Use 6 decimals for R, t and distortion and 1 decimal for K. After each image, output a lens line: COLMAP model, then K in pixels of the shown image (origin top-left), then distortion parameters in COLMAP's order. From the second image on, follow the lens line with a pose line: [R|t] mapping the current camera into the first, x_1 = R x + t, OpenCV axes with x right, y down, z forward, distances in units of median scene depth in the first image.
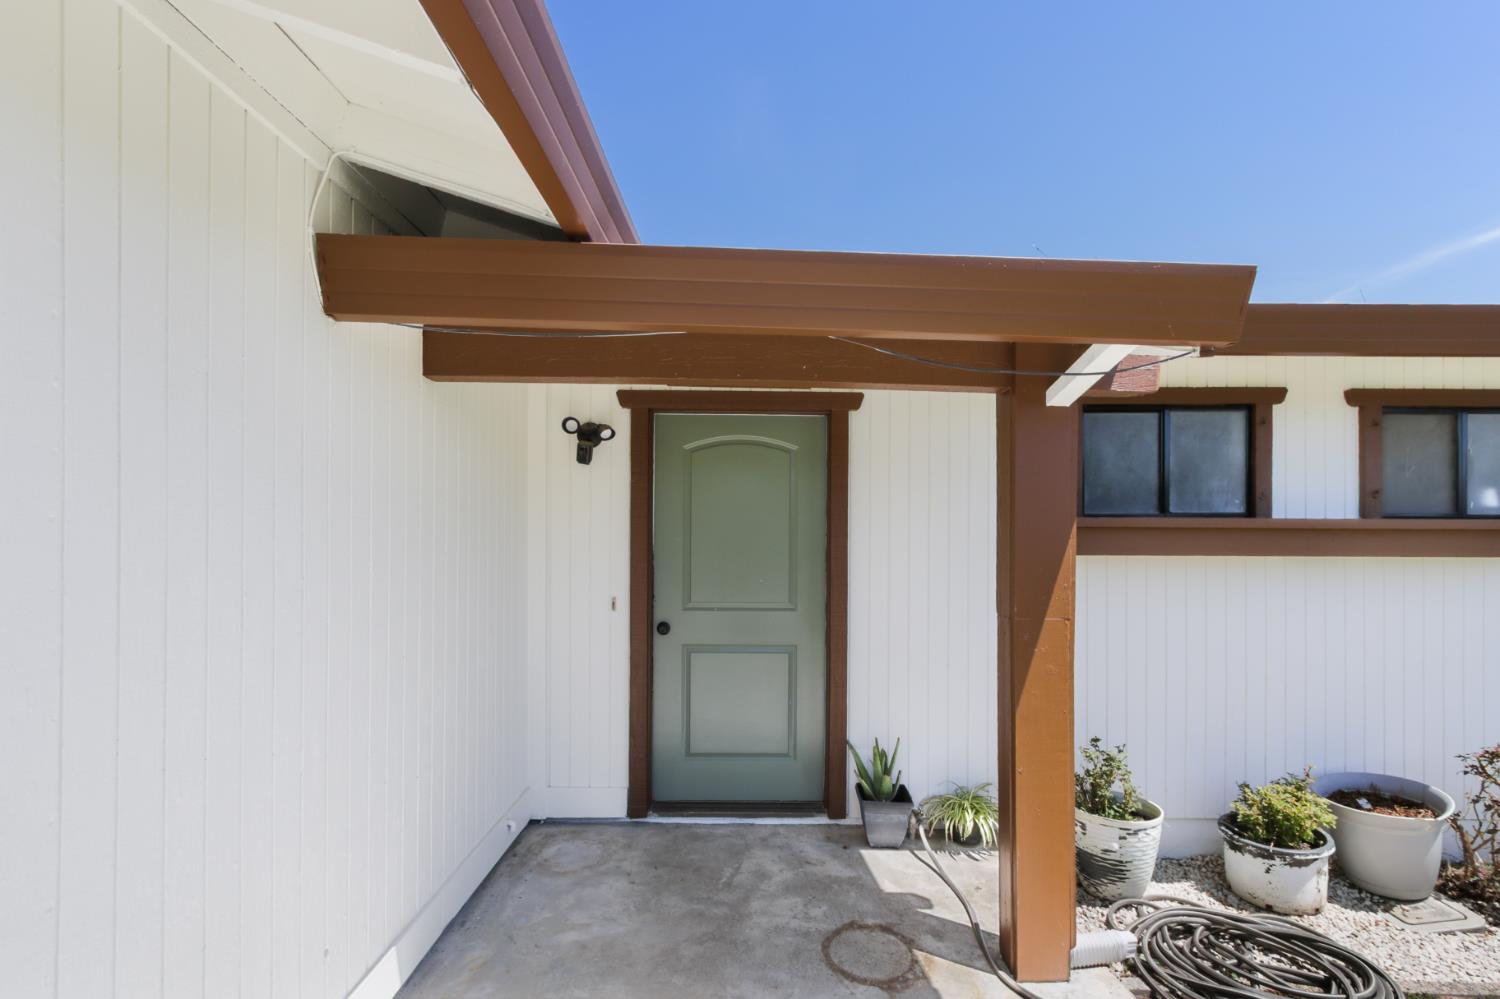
lens RADIAL K [[707.6, 0, 757.5], [0, 707.6, 554.3], [0, 0, 1]] dist [0.000163, 0.000153]
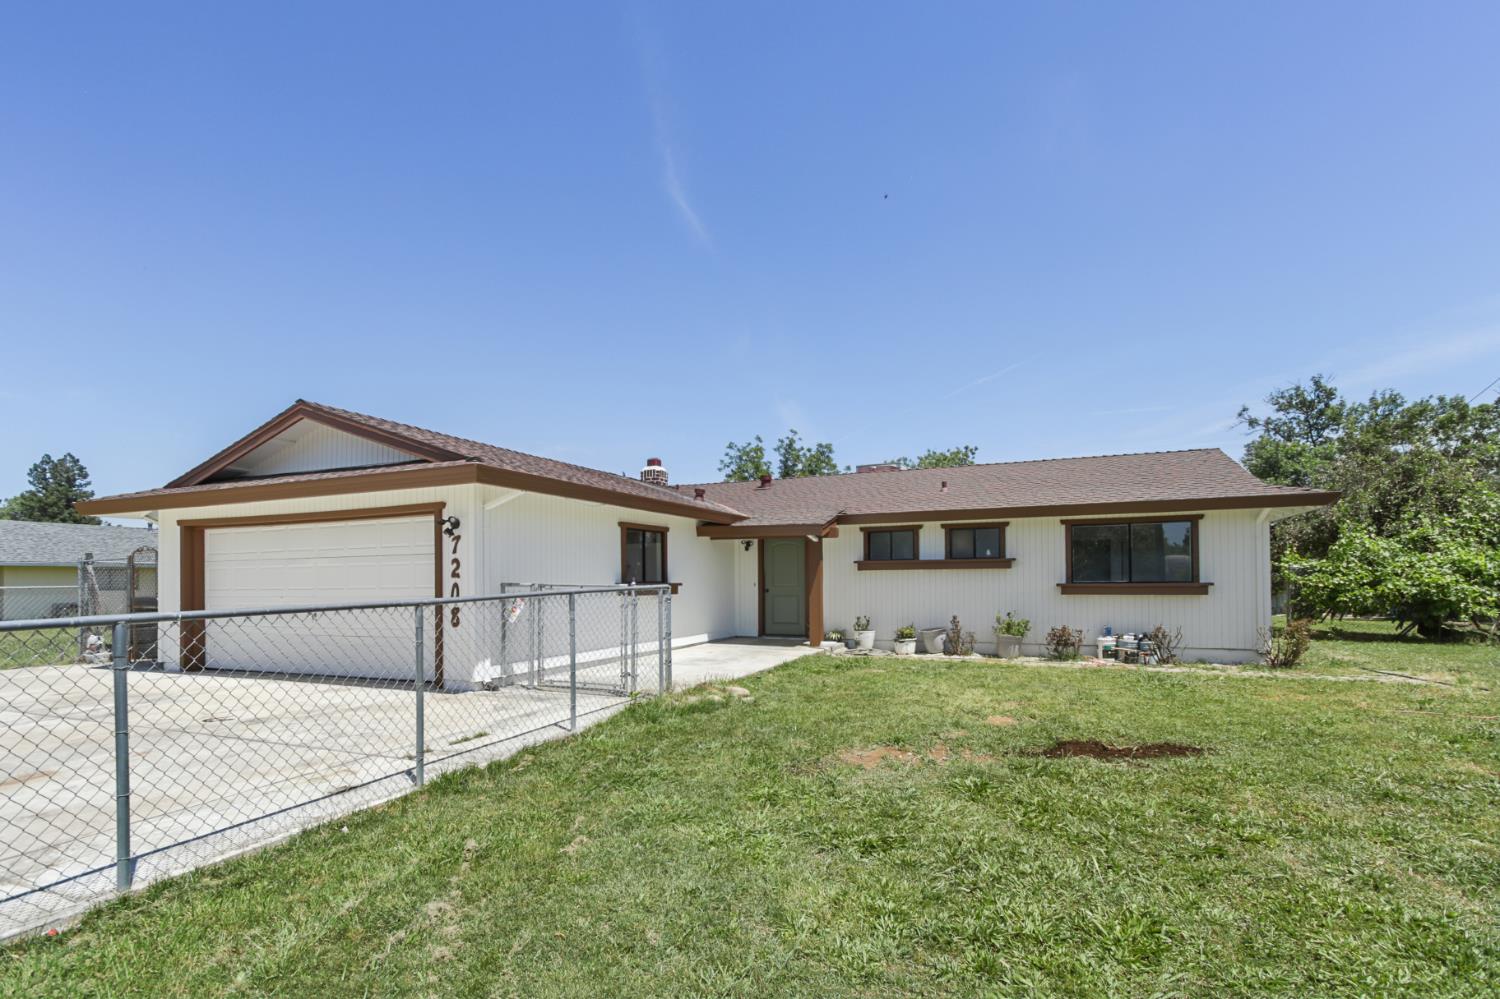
lens RADIAL K [[700.3, 0, 745.3], [0, 700.3, 574.1], [0, 0, 1]] dist [0.000016, 0.000003]
pose [[0.914523, -0.014124, -0.404287, 1.376634], [0.000417, 0.999423, -0.033973, 0.149402], [0.404534, 0.030900, 0.914001, -2.712410]]
